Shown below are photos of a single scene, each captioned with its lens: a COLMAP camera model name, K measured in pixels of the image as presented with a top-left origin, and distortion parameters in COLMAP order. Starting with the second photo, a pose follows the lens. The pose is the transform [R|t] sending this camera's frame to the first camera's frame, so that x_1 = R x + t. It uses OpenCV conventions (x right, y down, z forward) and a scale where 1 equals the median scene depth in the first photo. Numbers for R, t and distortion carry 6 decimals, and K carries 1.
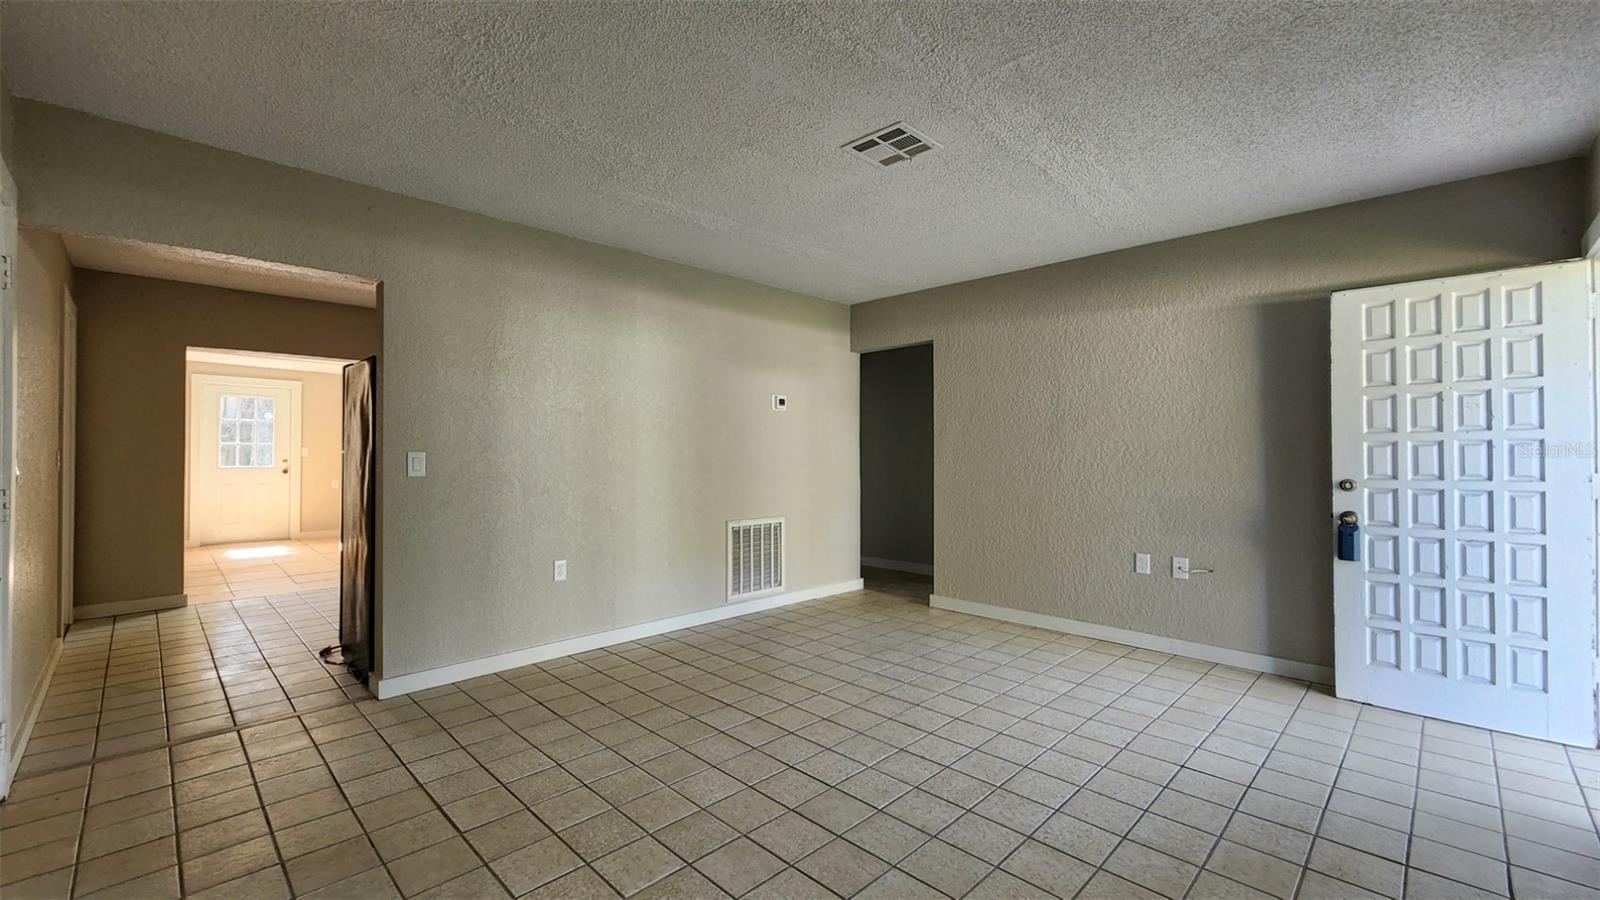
lens RADIAL K [[656.5, 0, 796.0], [0, 656.5, 446.8], [0, 0, 1]] dist [-0.001083, -0.001169]
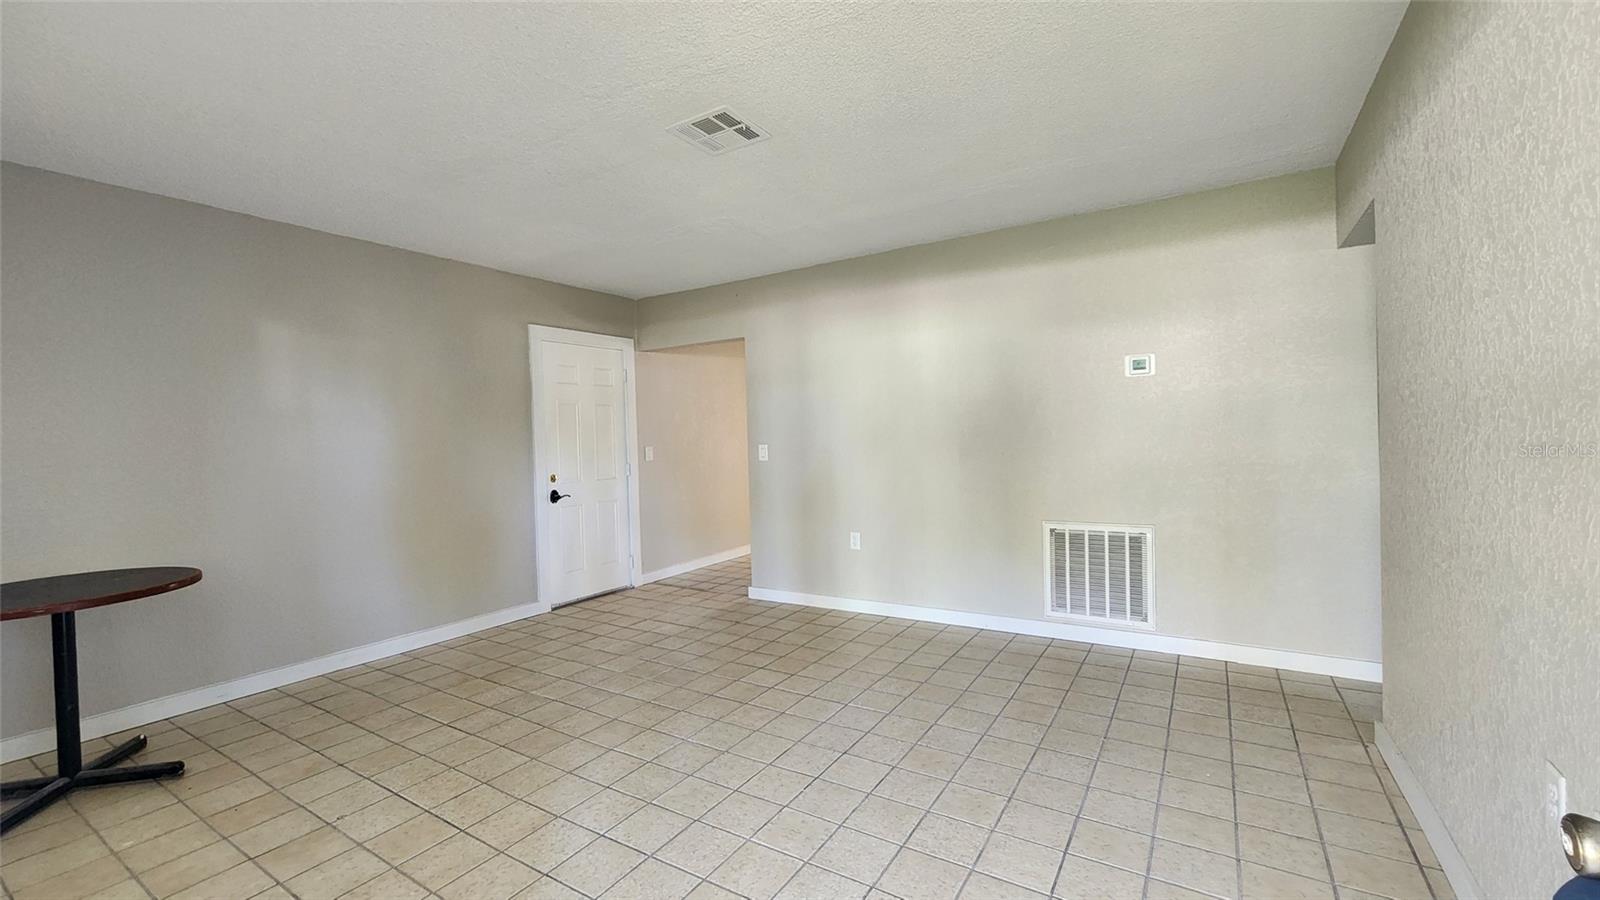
lens RADIAL K [[656.5, 0, 779.0], [0, 656.5, 449.7], [0, 0, 1]] dist [-0.001083, -0.001169]
pose [[0.197585, 0.007162, -0.980260, 0.923496], [0.039419, 0.999106, 0.015245, -0.003680], [0.979493, -0.041653, 0.197126, 0.732305]]
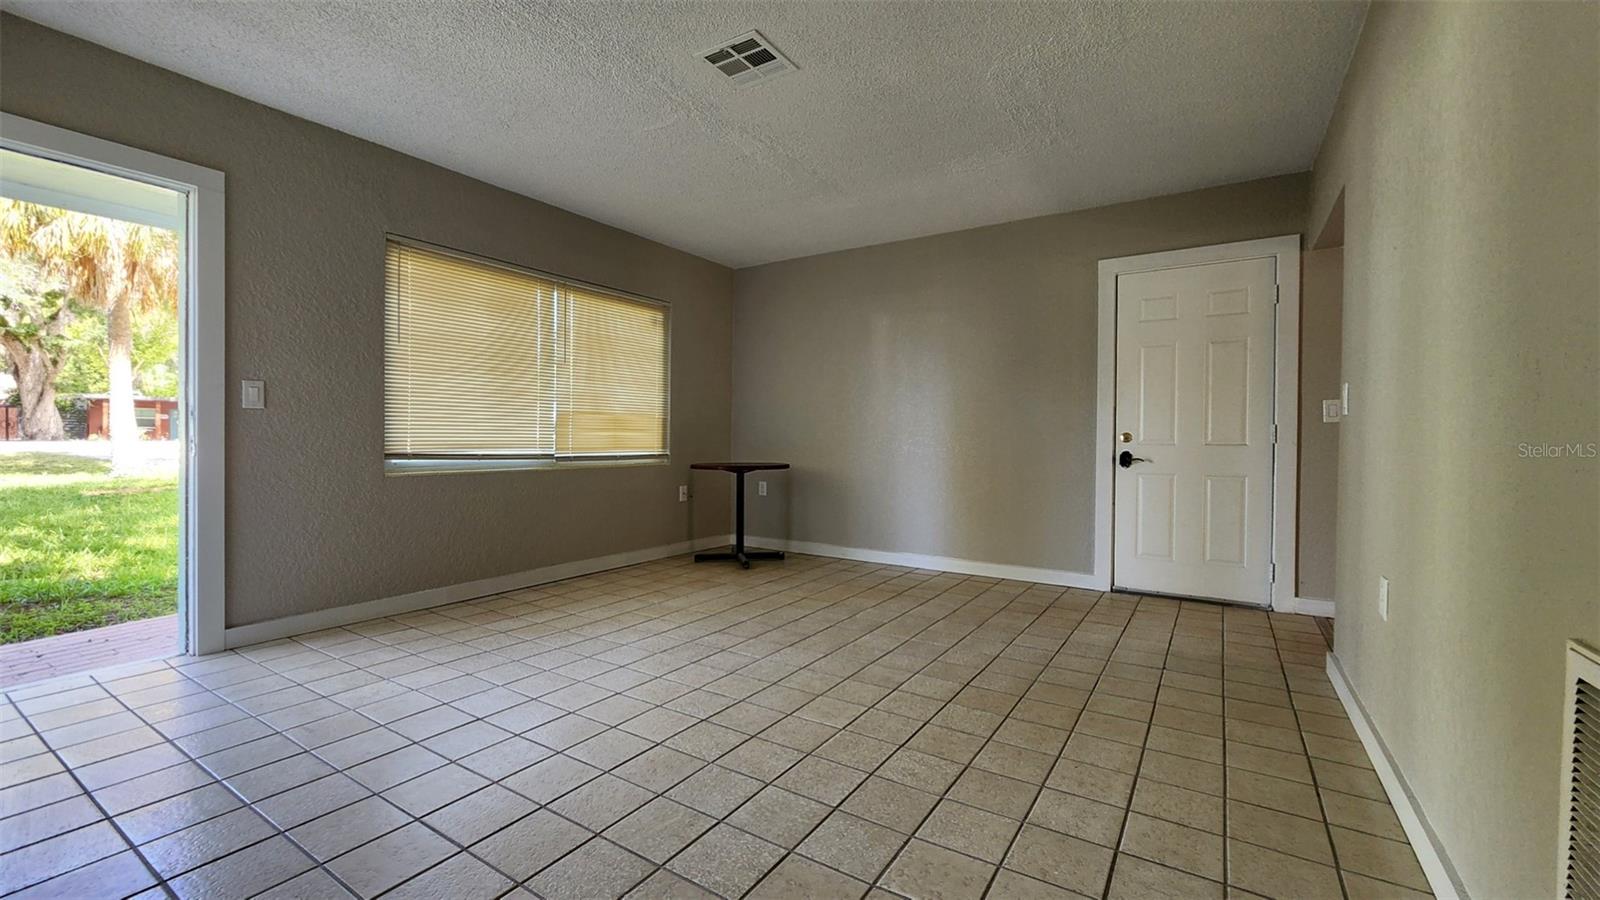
lens RADIAL K [[656.5, 0, 787.4], [0, 656.5, 448.5], [0, 0, 1]] dist [-0.001083, -0.001169]
pose [[-0.981820, -0.004340, -0.189763, 0.223464], [-0.005377, 0.999973, 0.004949, 0.083202], [0.189736, 0.005880, -0.981818, 1.638627]]
